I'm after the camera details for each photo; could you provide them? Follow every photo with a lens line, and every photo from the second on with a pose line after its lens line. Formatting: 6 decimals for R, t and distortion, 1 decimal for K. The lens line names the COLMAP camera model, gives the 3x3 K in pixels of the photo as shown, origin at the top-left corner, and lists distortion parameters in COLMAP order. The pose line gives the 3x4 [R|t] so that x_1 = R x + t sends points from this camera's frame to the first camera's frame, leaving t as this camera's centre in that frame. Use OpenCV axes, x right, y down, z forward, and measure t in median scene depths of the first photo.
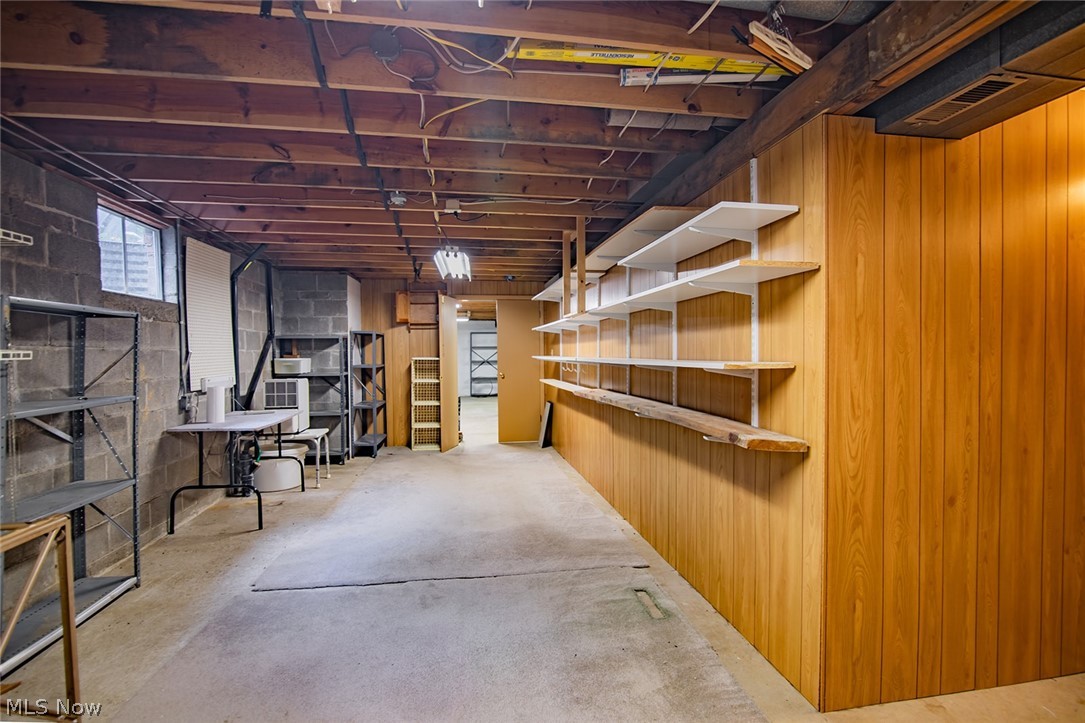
lens RADIAL K [[498.2, 0, 546.0], [0, 498.2, 362.9], [0, 0, 1]] dist [-0.015076, -0.000502]
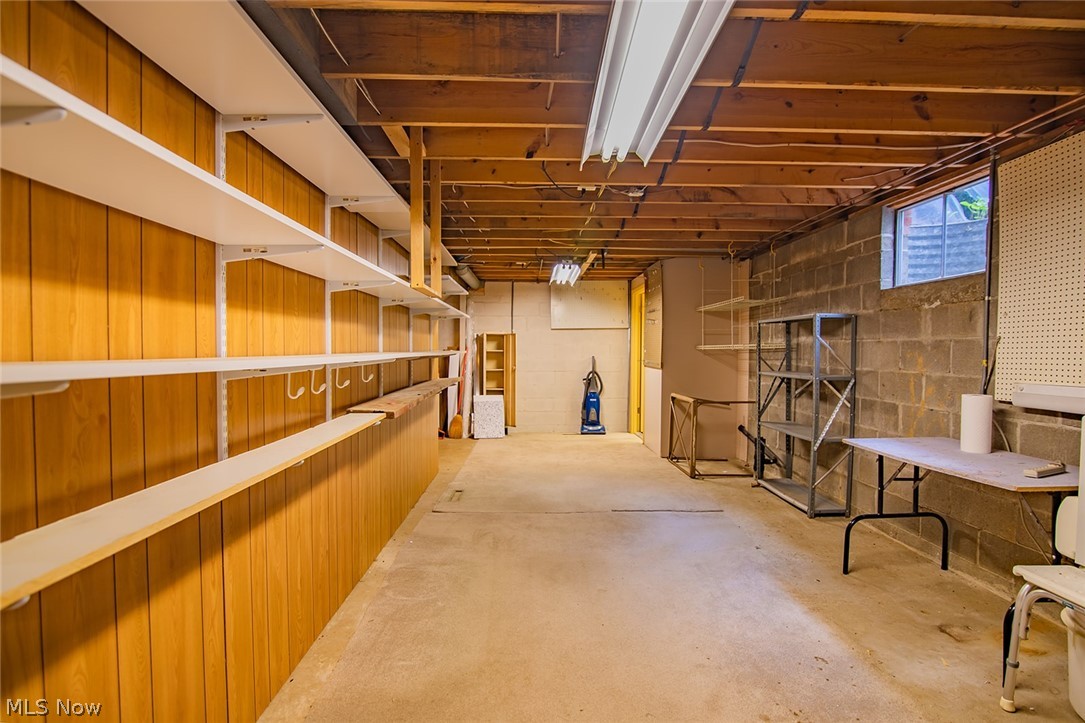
lens RADIAL K [[498.2, 0, 546.0], [0, 498.2, 362.9], [0, 0, 1]] dist [-0.015076, -0.000502]
pose [[-0.990582, -0.000926, 0.136916, -0.246270], [0.005817, 0.998790, 0.048839, -0.032935], [-0.136796, 0.049176, -0.989378, 1.998811]]
